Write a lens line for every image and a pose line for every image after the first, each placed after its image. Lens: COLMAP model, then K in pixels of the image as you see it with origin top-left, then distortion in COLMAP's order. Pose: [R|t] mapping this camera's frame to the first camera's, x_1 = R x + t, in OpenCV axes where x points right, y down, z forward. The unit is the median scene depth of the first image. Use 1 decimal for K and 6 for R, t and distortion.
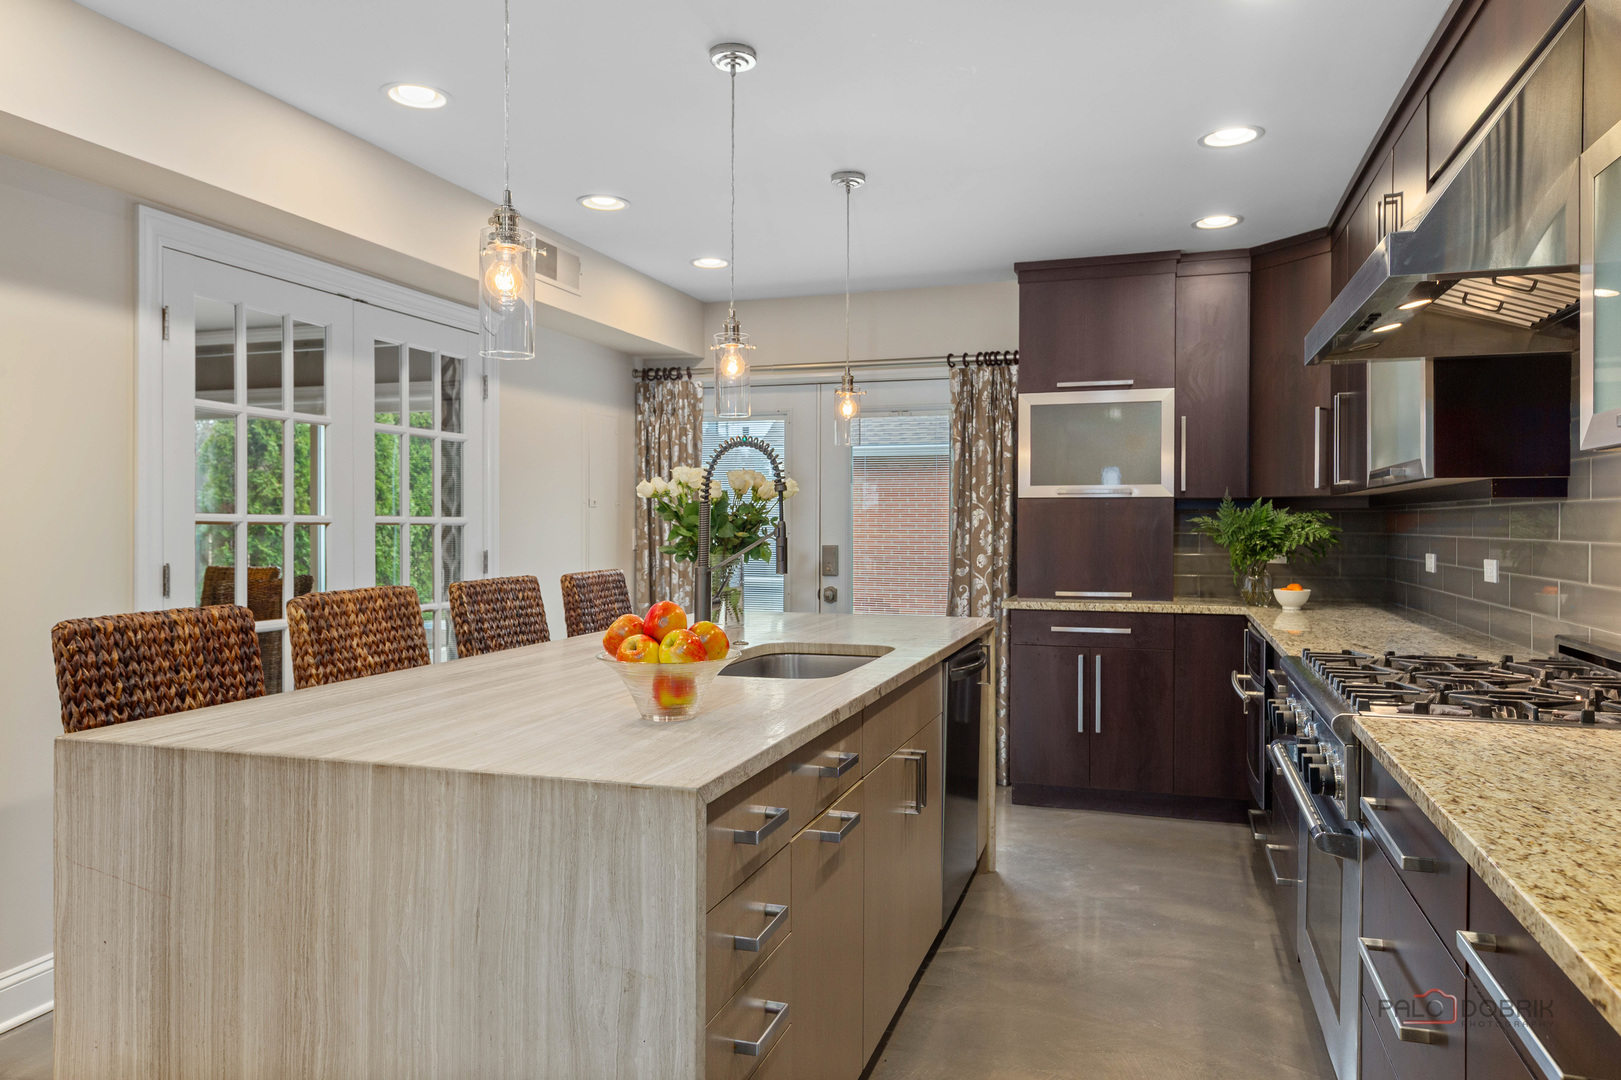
lens RADIAL K [[1075.9, 0, 801.5], [0, 1075.9, 531.7], [0, 0, 1]] dist [0.003967, 0.001572]
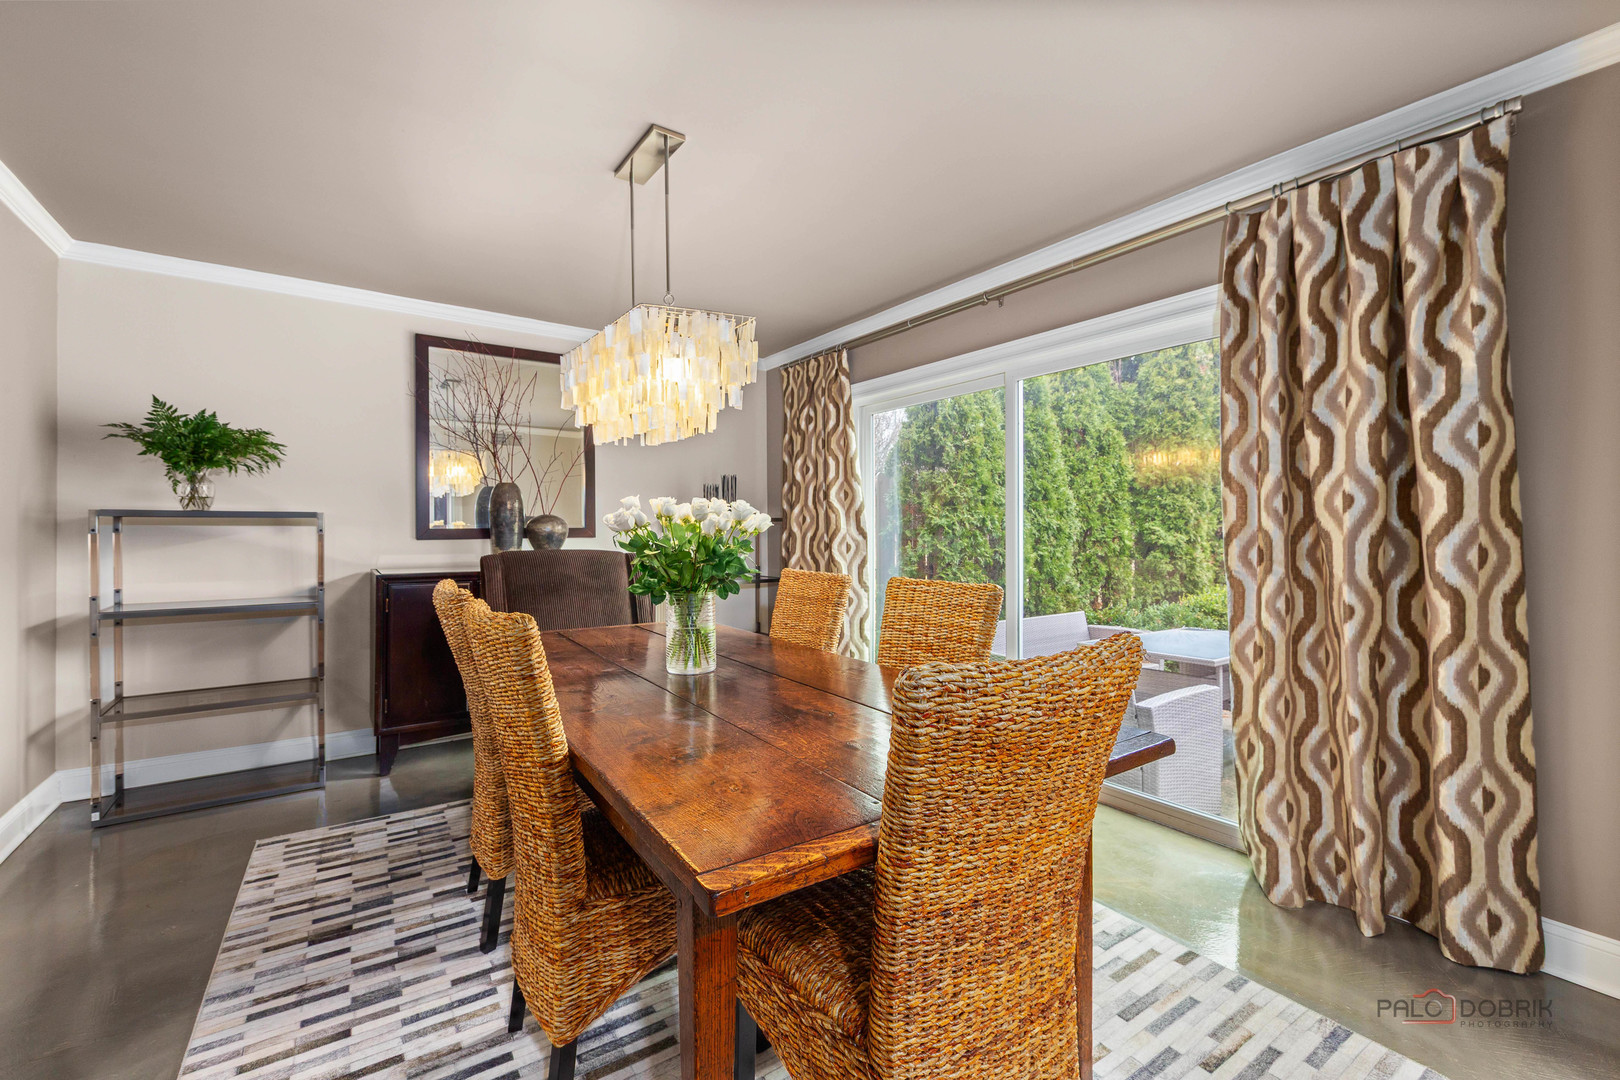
lens RADIAL K [[694.6, 0, 820.4], [0, 694.6, 523.2], [0, 0, 1]] dist [-0.001231, 0.000793]
pose [[0.817198, -0.006288, -0.576323, -0.618152], [-0.004068, 0.999853, -0.016677, 0.012001], [0.576343, 0.015972, 0.817052, 1.144514]]
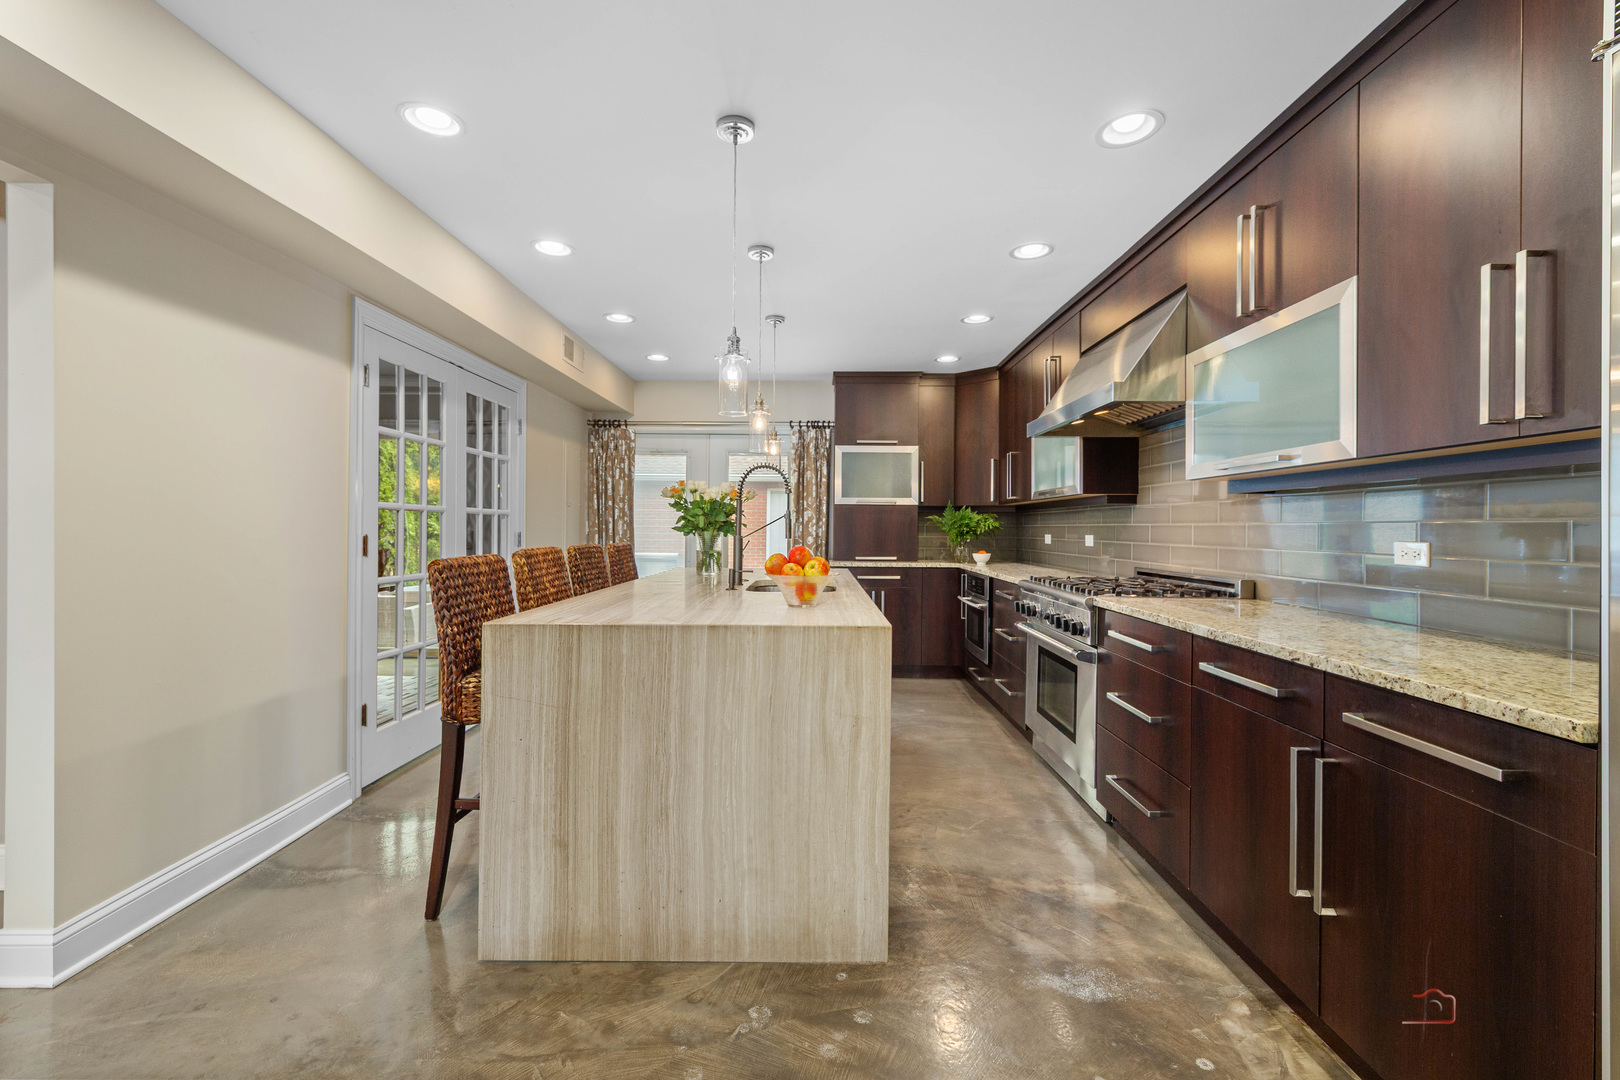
lens RADIAL K [[694.6, 0, 804.4], [0, 694.6, 528.5], [0, 0, 1]] dist [-0.001231, 0.000793]
pose [[0.952960, 0.005921, 0.303038, -0.305664], [-0.004130, 0.999970, -0.006551, 0.025501], [-0.303067, 0.004991, 0.952956, -0.113916]]
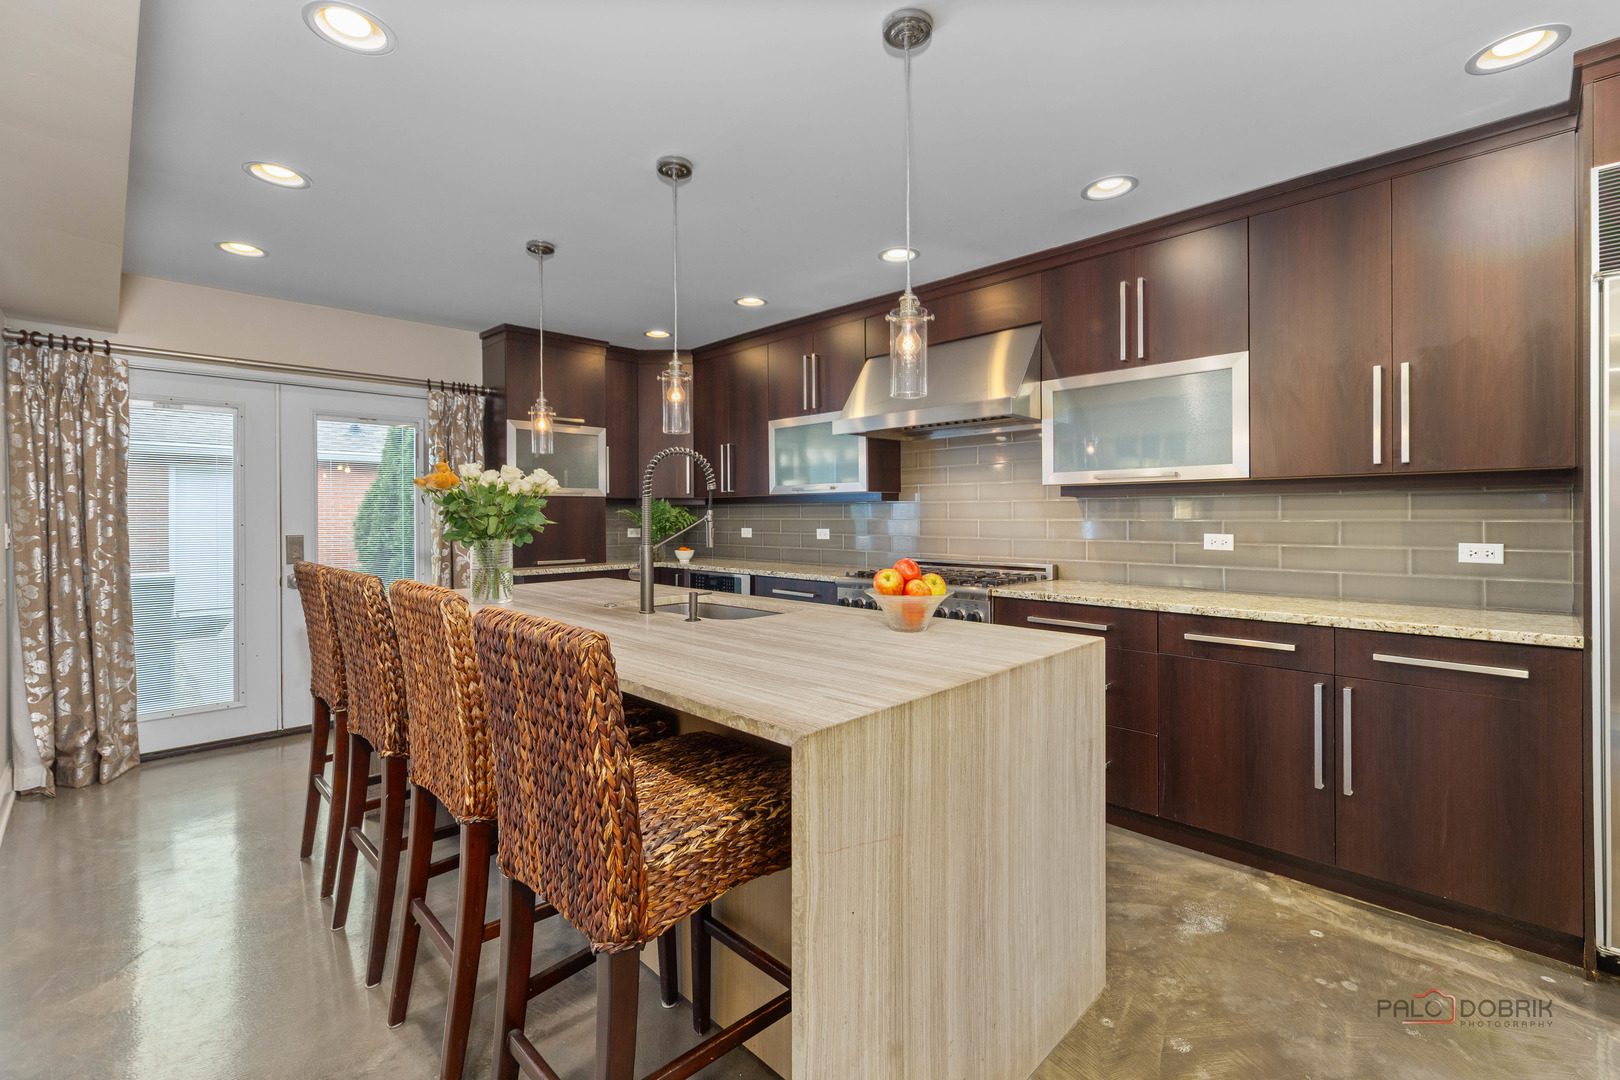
lens RADIAL K [[713.8, 0, 807.8], [0, 713.8, 518.2], [0, 0, 1]] dist [0.000346, 0.000367]
pose [[0.445537, -0.007655, 0.895231, -0.705795], [0.012377, 0.999921, 0.002391, 0.000486], [-0.895178, 0.010015, 0.445596, 0.405050]]
